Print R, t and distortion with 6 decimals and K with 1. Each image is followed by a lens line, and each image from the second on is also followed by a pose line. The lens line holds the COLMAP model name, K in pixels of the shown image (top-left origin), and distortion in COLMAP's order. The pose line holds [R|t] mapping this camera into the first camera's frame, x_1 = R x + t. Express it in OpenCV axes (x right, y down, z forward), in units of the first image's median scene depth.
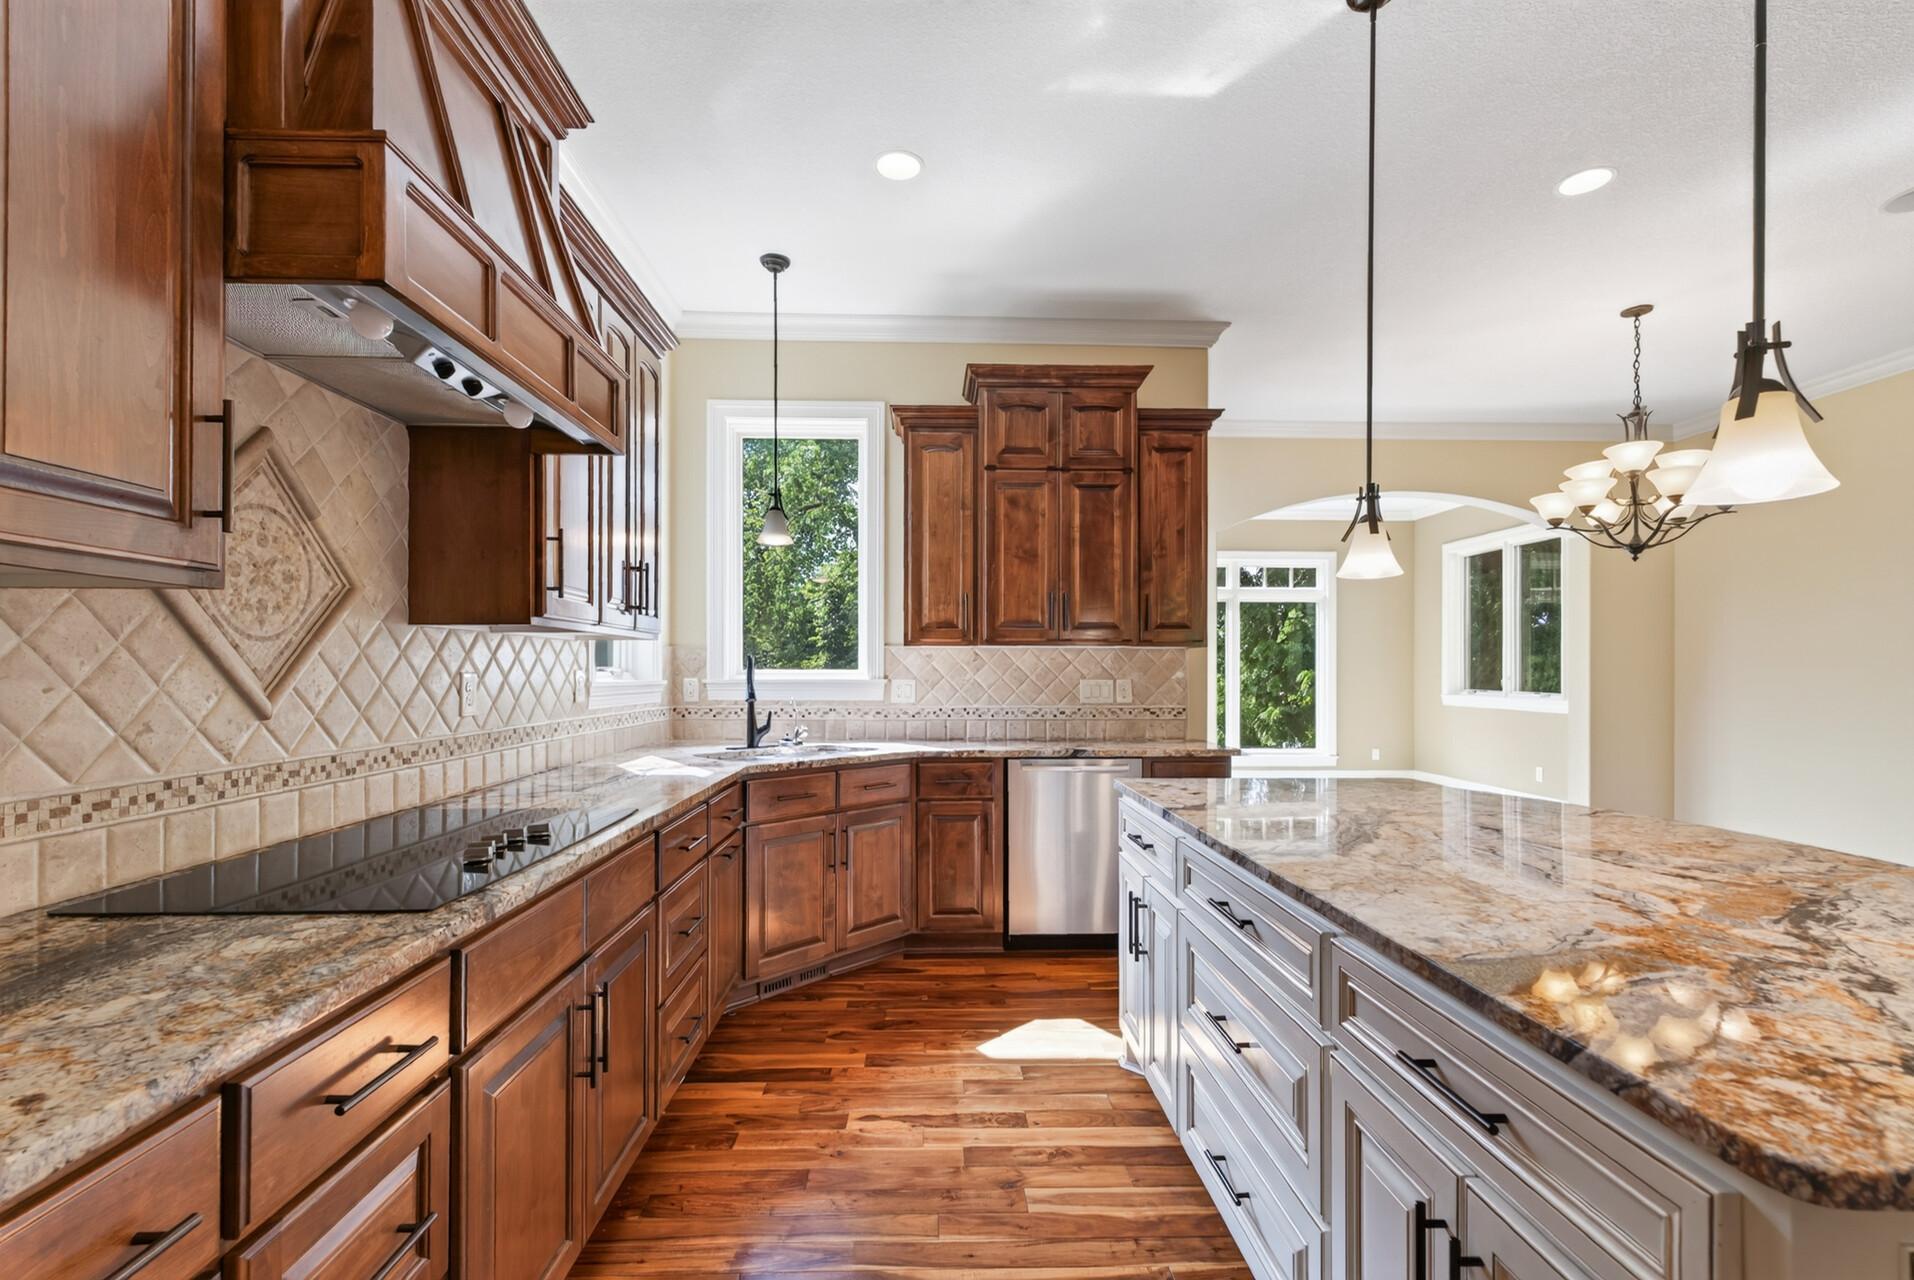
lens RADIAL K [[870.3, 0, 956.4], [0, 870.3, 662.0], [0, 0, 1]] dist [0.002094, 0.000104]
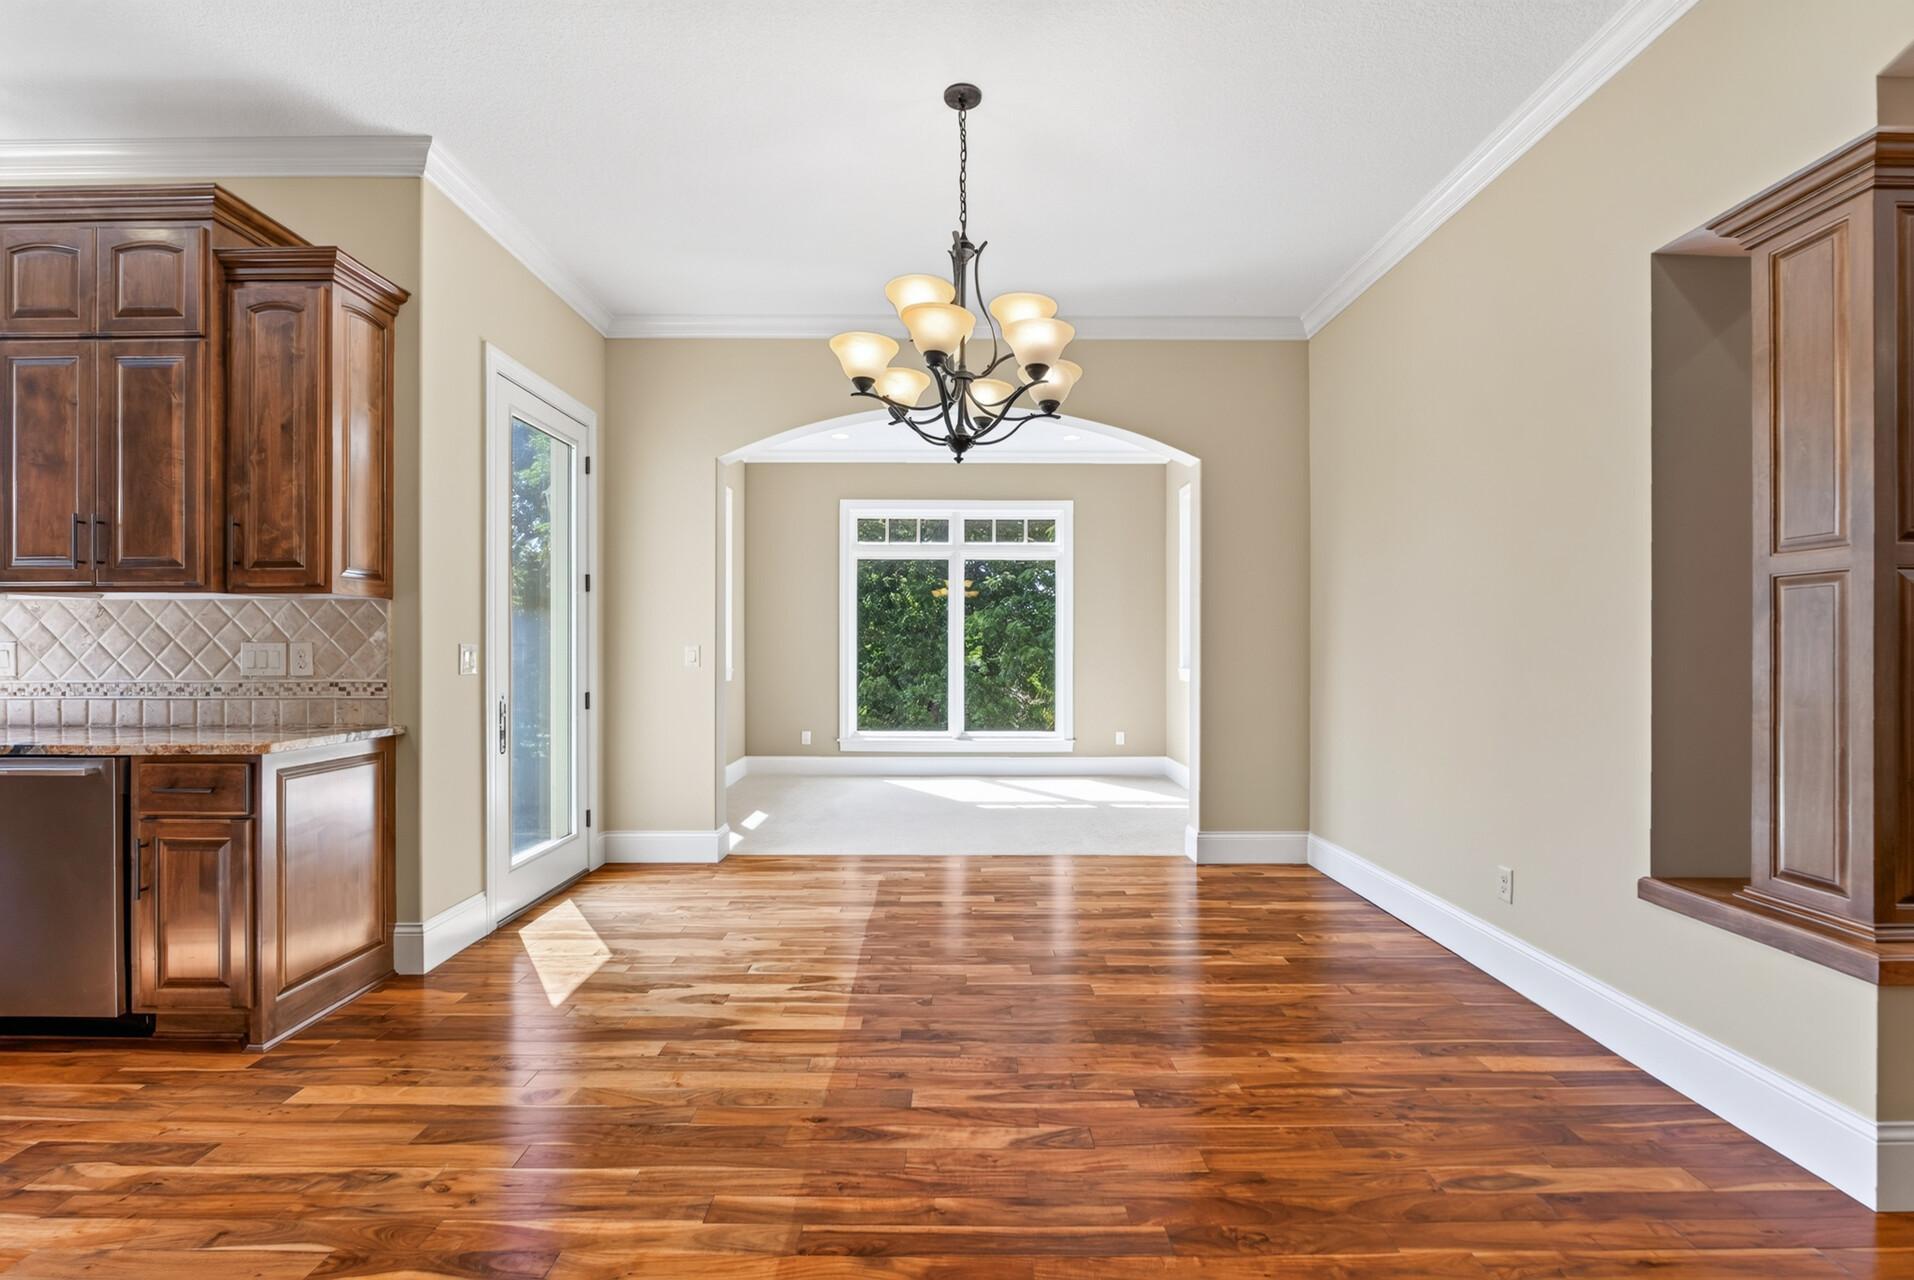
lens RADIAL K [[874.2, 0, 963.5], [0, 874.2, 640.2], [0, 0, 1]] dist [-0.012326, -0.000399]
pose [[0.999526, -0.003326, -0.030602, 0.759661], [0.003361, 0.999994, 0.001091, 0.019315], [0.030598, -0.001194, 0.999531, 0.307254]]
